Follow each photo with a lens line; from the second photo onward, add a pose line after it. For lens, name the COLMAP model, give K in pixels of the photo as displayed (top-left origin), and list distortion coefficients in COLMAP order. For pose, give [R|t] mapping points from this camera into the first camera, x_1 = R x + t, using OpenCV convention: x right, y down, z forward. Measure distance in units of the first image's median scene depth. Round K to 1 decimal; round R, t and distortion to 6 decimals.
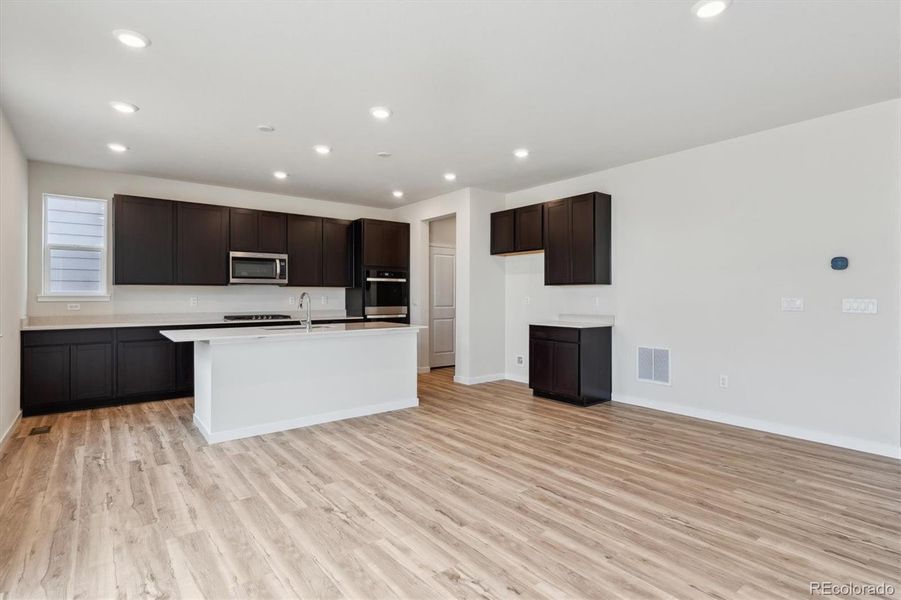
lens RADIAL K [[447.0, 0, 452.9], [0, 447.0, 299.2], [0, 0, 1]] dist [-0.003125, 0.000011]
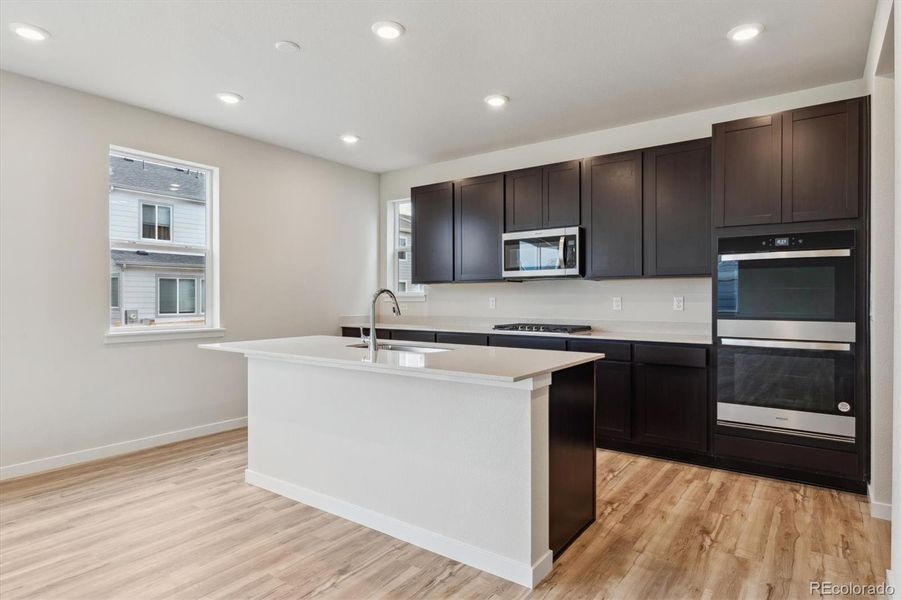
lens RADIAL K [[519.2, 0, 446.7], [0, 519.2, 280.0], [0, 0, 1]] dist [0.007752, 0.005272]
pose [[0.248084, -0.035349, -0.968093, 0.463610], [-0.009284, 0.999201, -0.038864, 0.001476], [0.968694, 0.018630, 0.247558, 1.162456]]
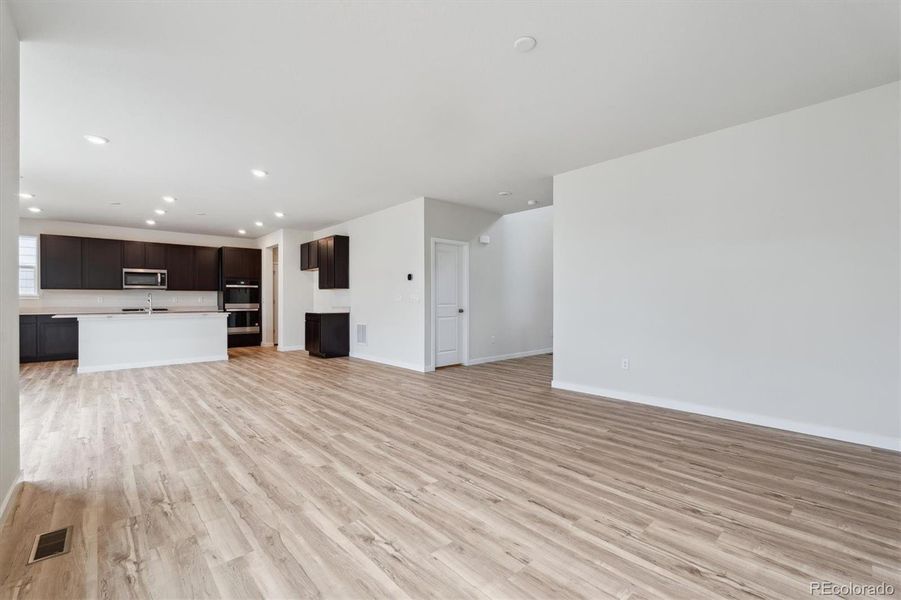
lens RADIAL K [[392.4, 0, 447.9], [0, 392.4, 299.9], [0, 0, 1]] dist [-0.000315, -0.001816]
pose [[0.998602, -0.002646, 0.052792, 0.958974], [0.003328, 0.999912, -0.012825, 0.045946], [-0.052754, 0.012983, 0.998523, -0.751267]]
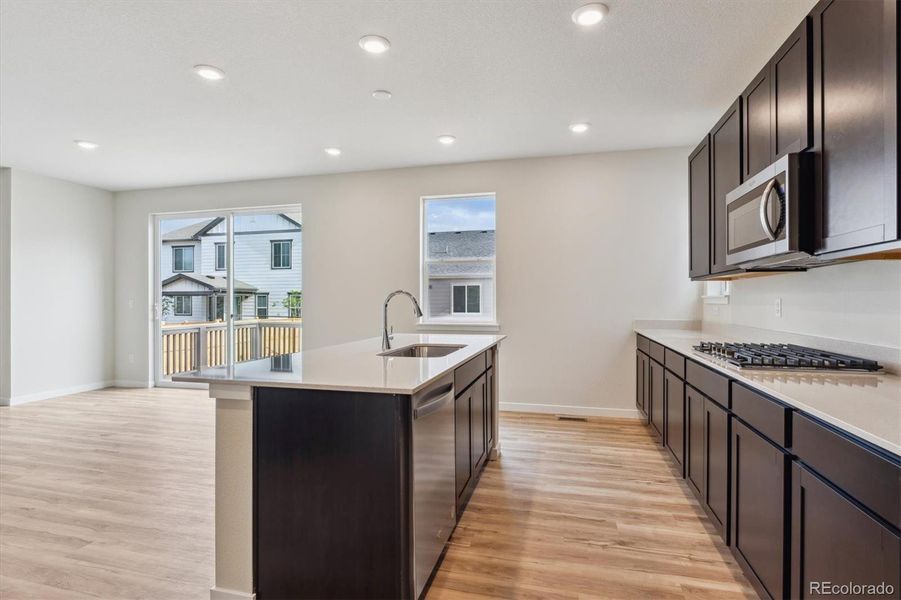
lens RADIAL K [[447.0, 0, 449.6], [0, 447.0, 298.4], [0, 0, 1]] dist [-0.003125, 0.000011]
pose [[-0.803295, 0.000991, -0.595580, -0.029082], [-0.003581, 0.999972, 0.006494, -0.010079], [0.595570, 0.007350, -0.803270, 1.963560]]
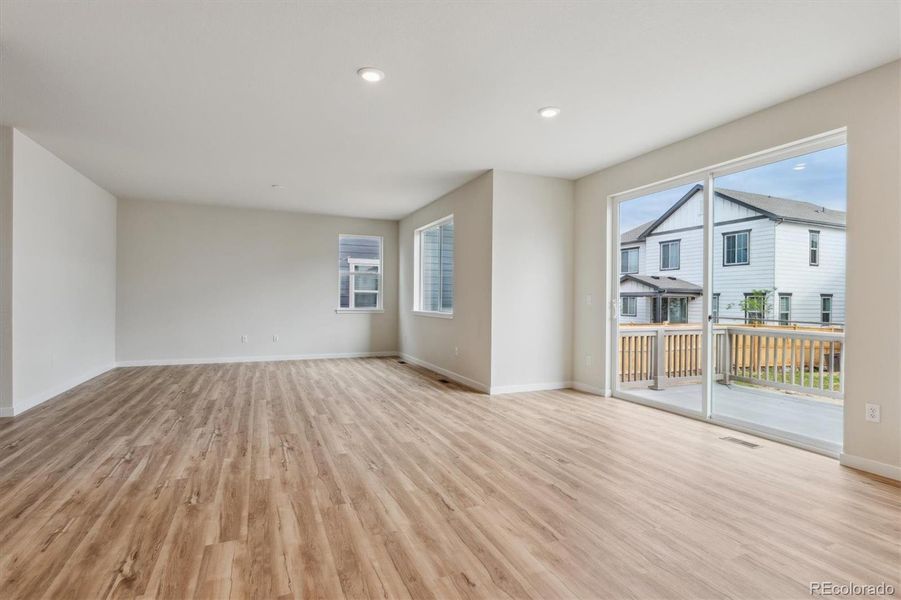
lens RADIAL K [[447.0, 0, 455.8], [0, 447.0, 299.3], [0, 0, 1]] dist [-0.003125, 0.000011]
pose [[-0.965533, -0.009124, 0.260120, -0.023897], [-0.007315, 0.999942, 0.007922, 0.015383], [-0.260177, 0.005746, -0.965544, 1.466007]]
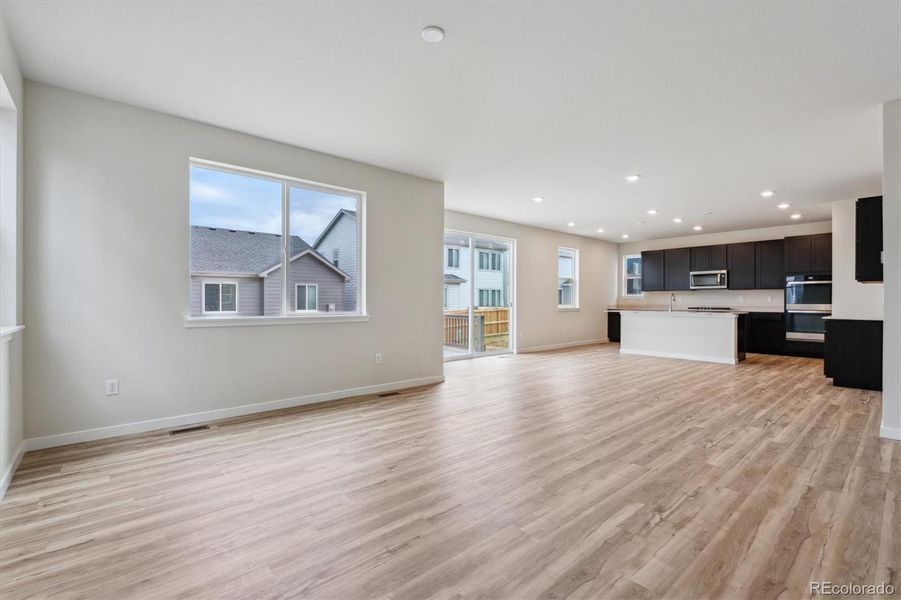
lens RADIAL K [[404.0, 0, 454.3], [0, 404.0, 292.1], [0, 0, 1]] dist [0.000132, -0.000331]
pose [[0.044329, -0.020135, -0.998814, 1.822746], [-0.013539, 0.999693, -0.020754, 0.039632], [0.998925, 0.014443, 0.044043, -0.062791]]
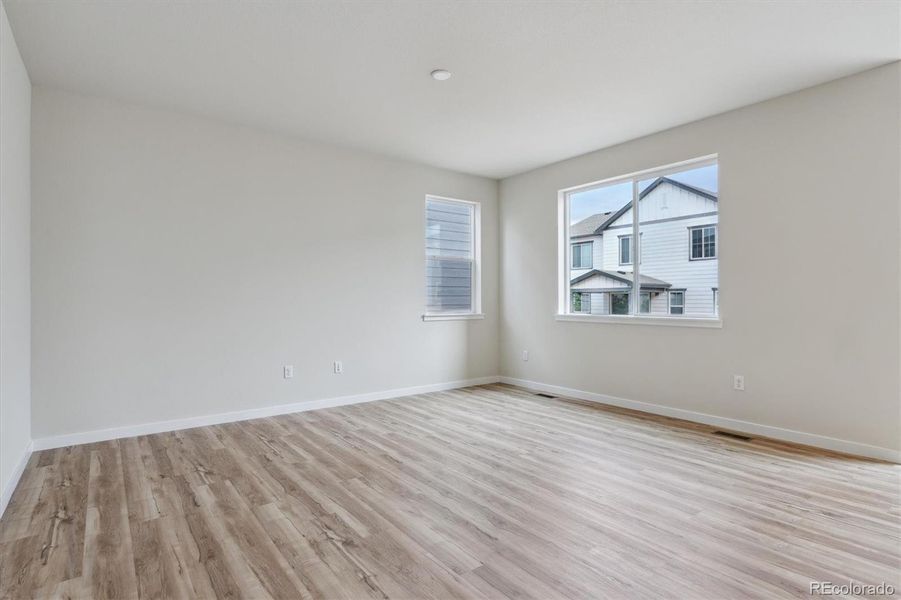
lens RADIAL K [[463.5, 0, 454.2], [0, 463.5, 295.4], [0, 0, 1]] dist [-0.003994, 0.000630]
pose [[-0.999675, 0.004330, 0.025108, 1.081046], [0.004362, 0.999990, 0.001194, 0.028081], [-0.025103, 0.001304, -0.999684, 0.859117]]
